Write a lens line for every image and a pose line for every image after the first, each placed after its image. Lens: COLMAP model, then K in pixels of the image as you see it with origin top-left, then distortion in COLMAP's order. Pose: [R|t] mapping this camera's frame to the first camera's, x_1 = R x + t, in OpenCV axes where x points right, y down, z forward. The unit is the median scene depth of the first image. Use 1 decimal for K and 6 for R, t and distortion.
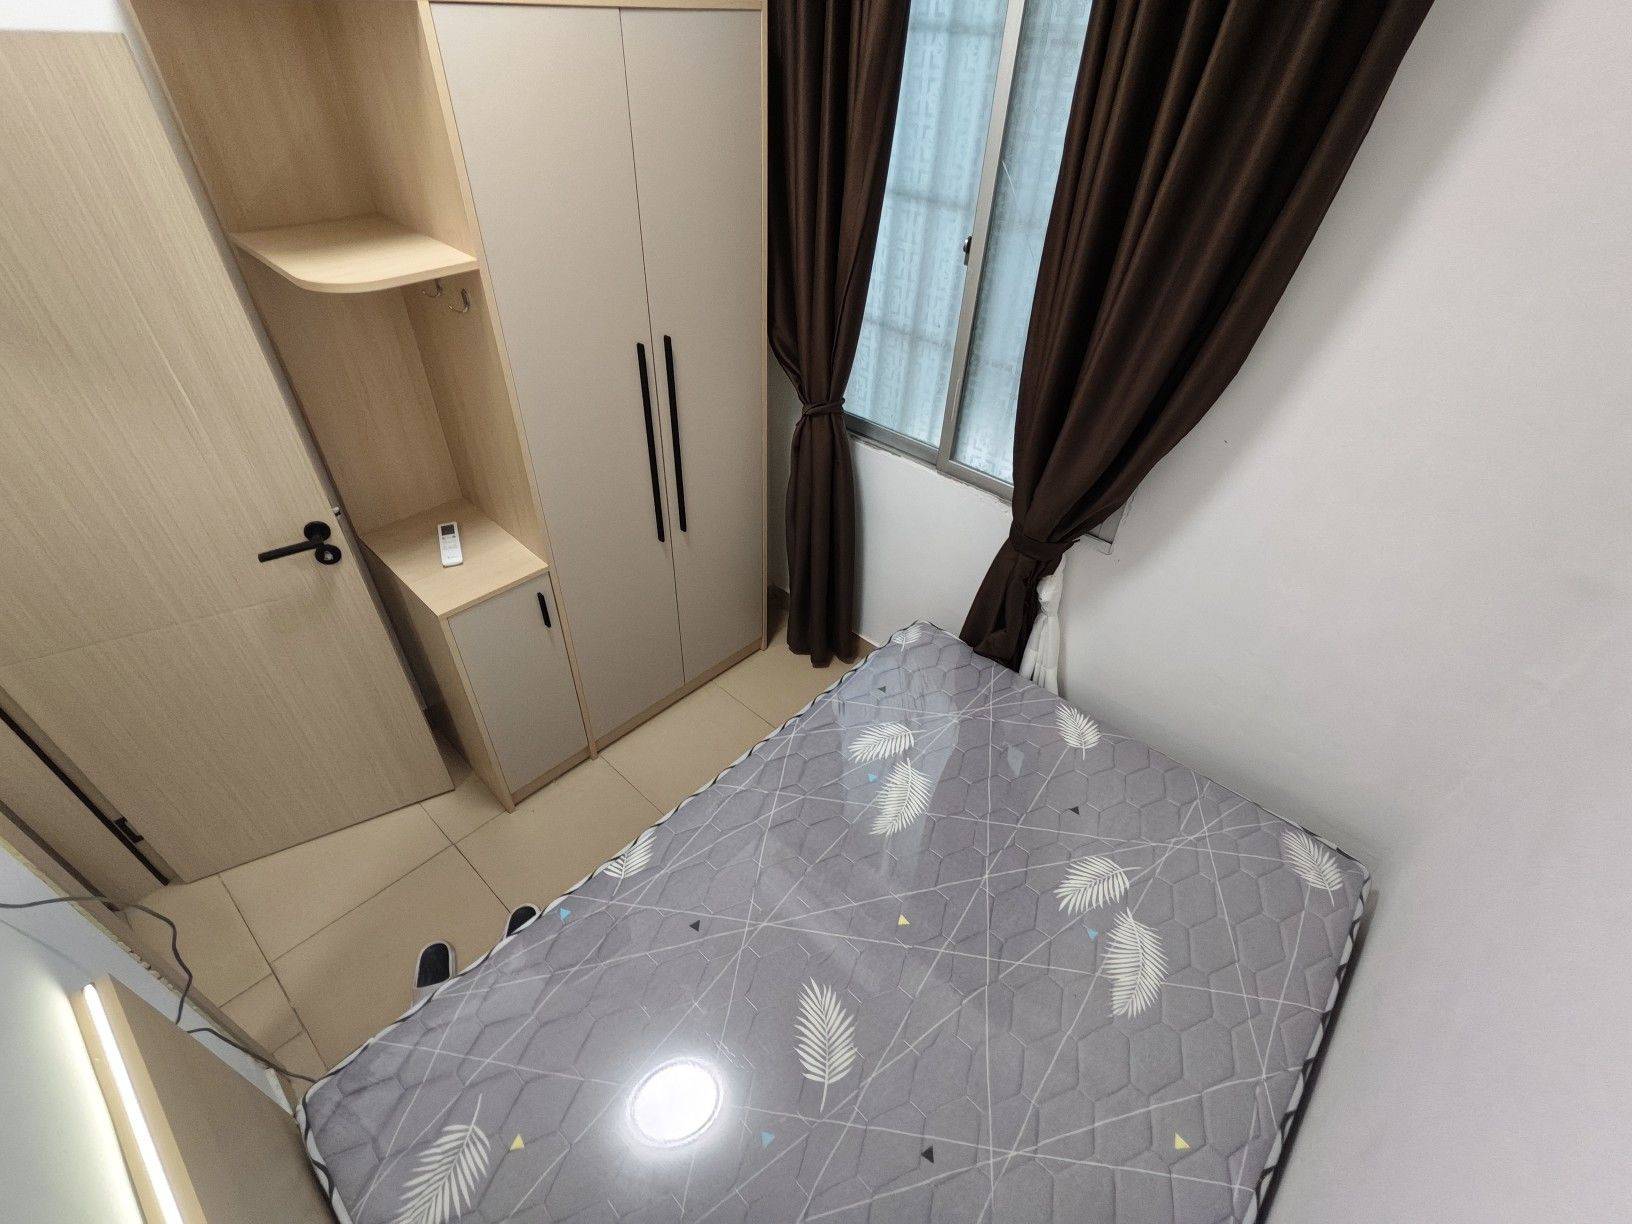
lens RADIAL K [[764.5, 0, 817.0], [0, 764.5, 610.7], [0, 0, 1]] dist [-0.000985, 0.000014]
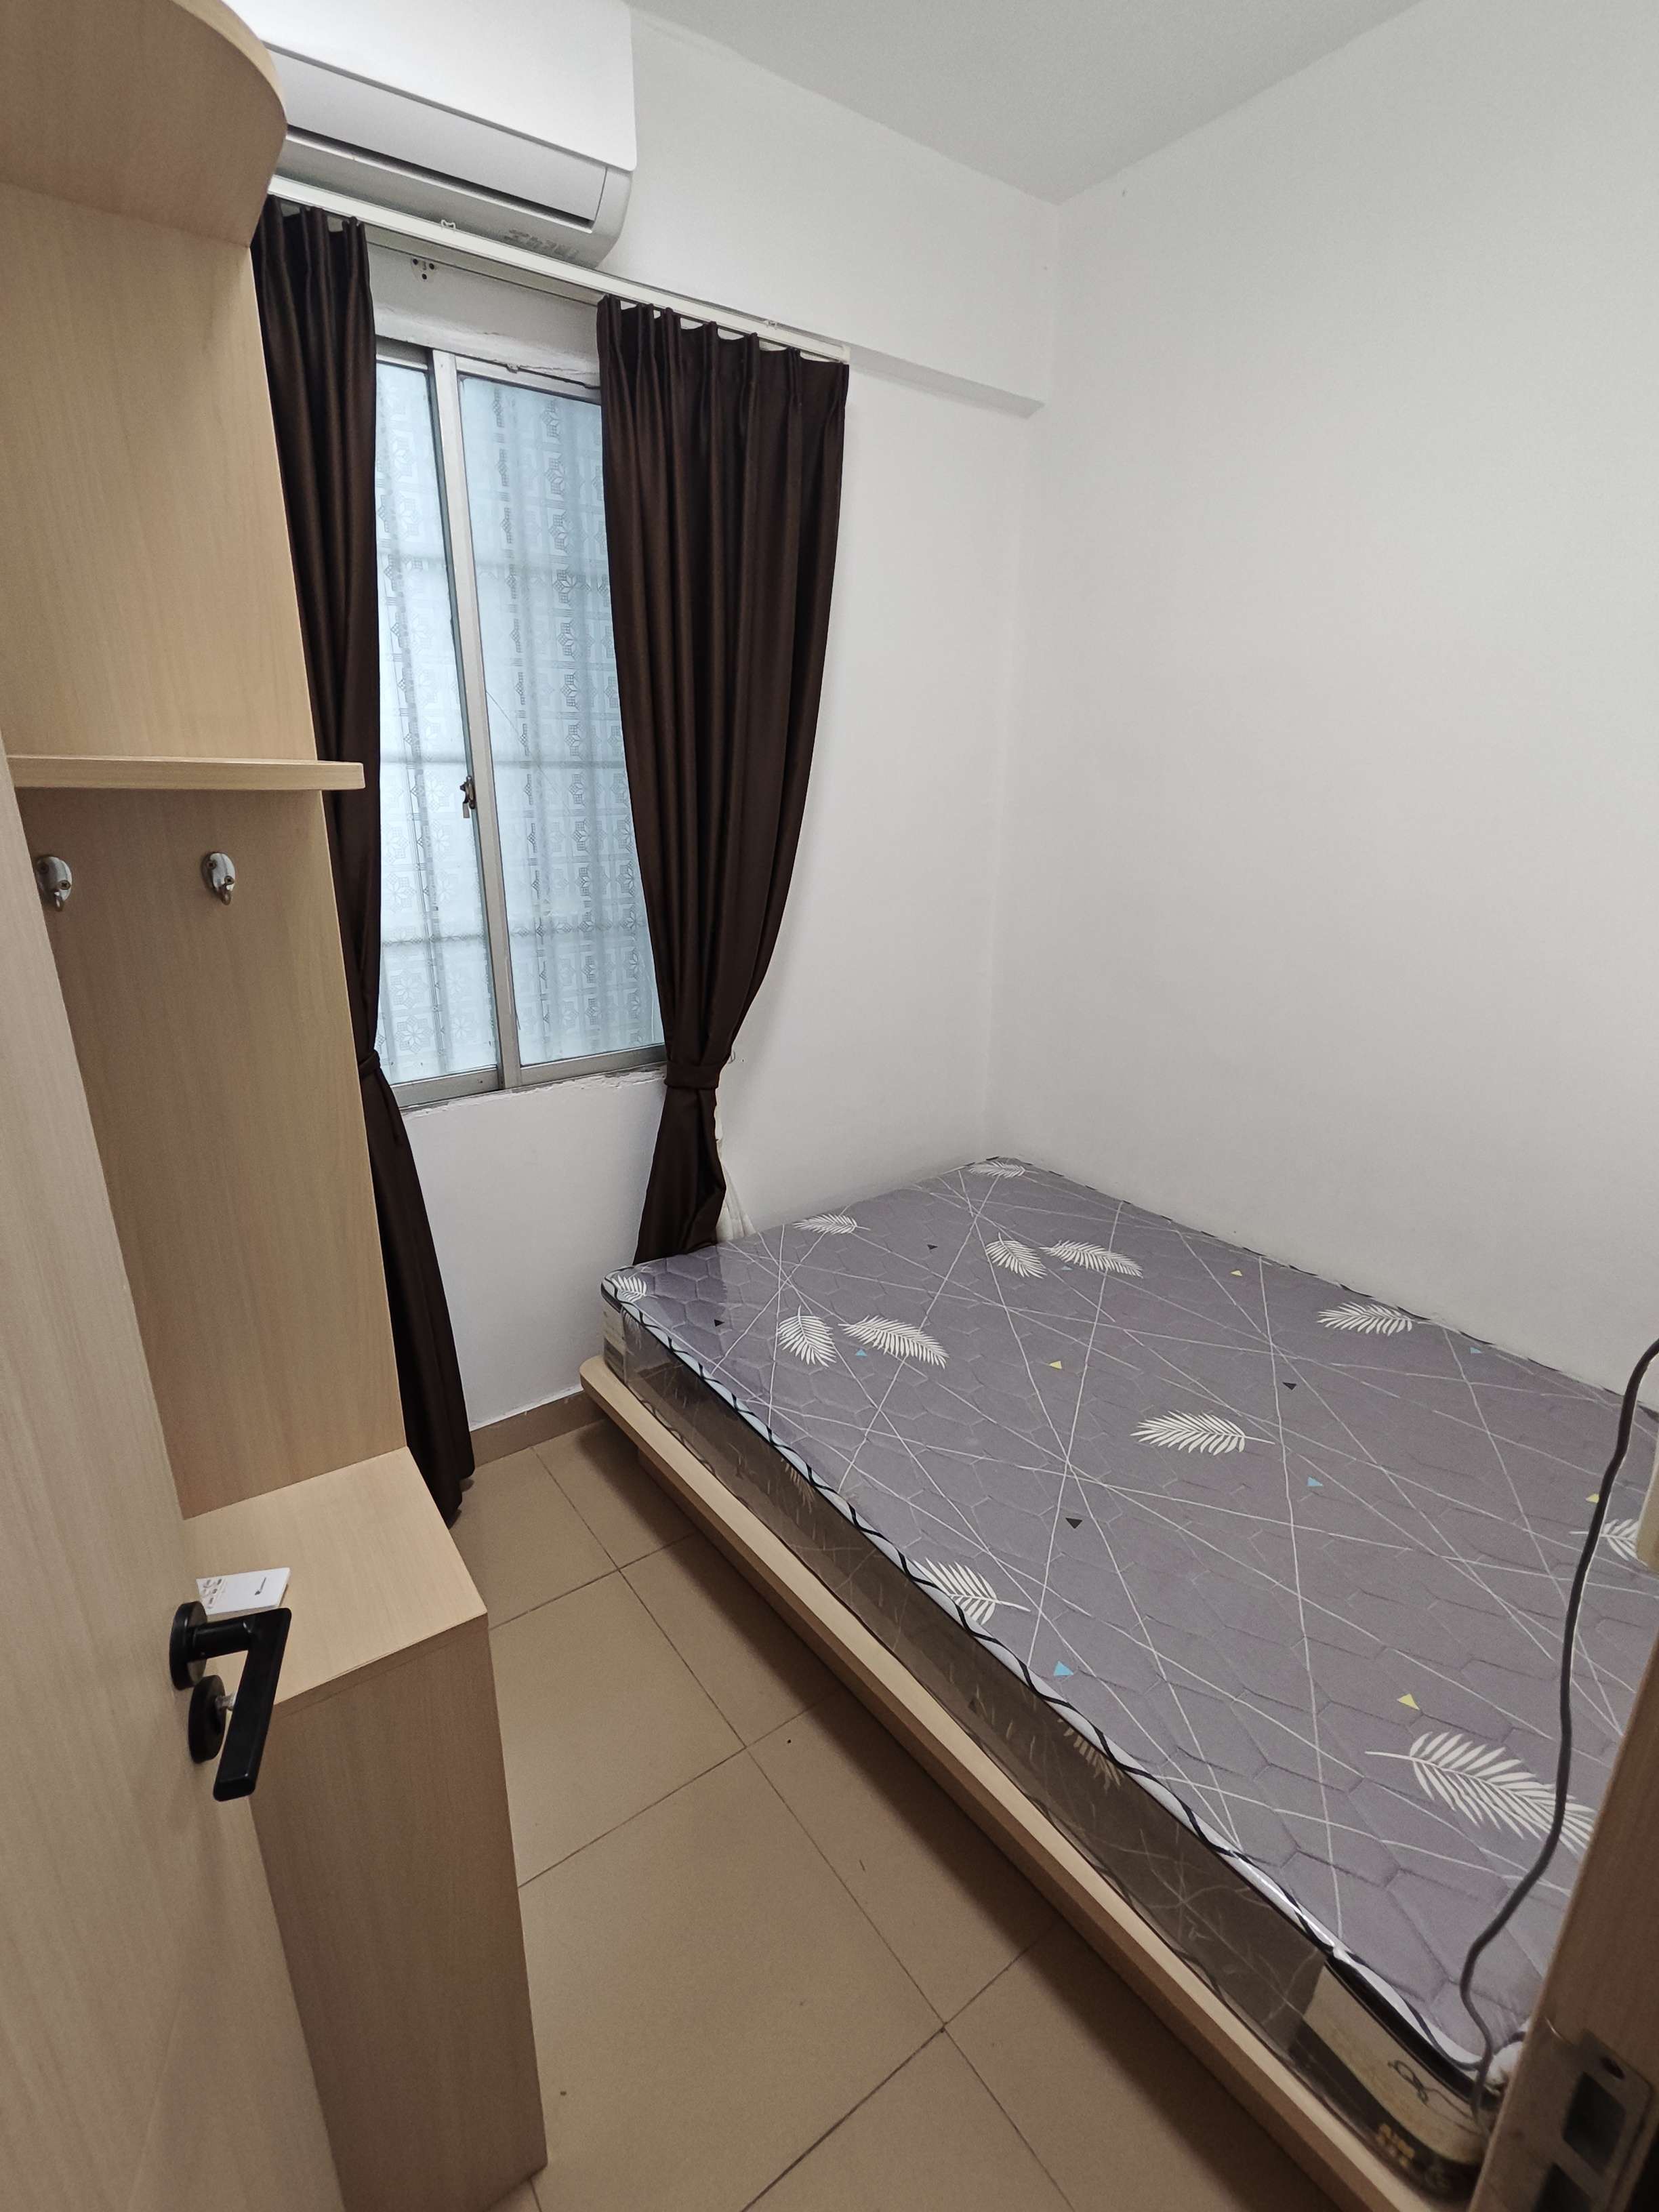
lens RADIAL K [[1036.2, 0, 826.3], [0, 1036.2, 1104.3], [0, 0, 1]] dist [-0.000985, 0.000014]
pose [[0.193048, -0.341530, 0.919832, -1.105775], [0.638463, 0.755572, 0.146545, -0.209210], [-0.745049, 0.558988, 0.363916, 0.674310]]
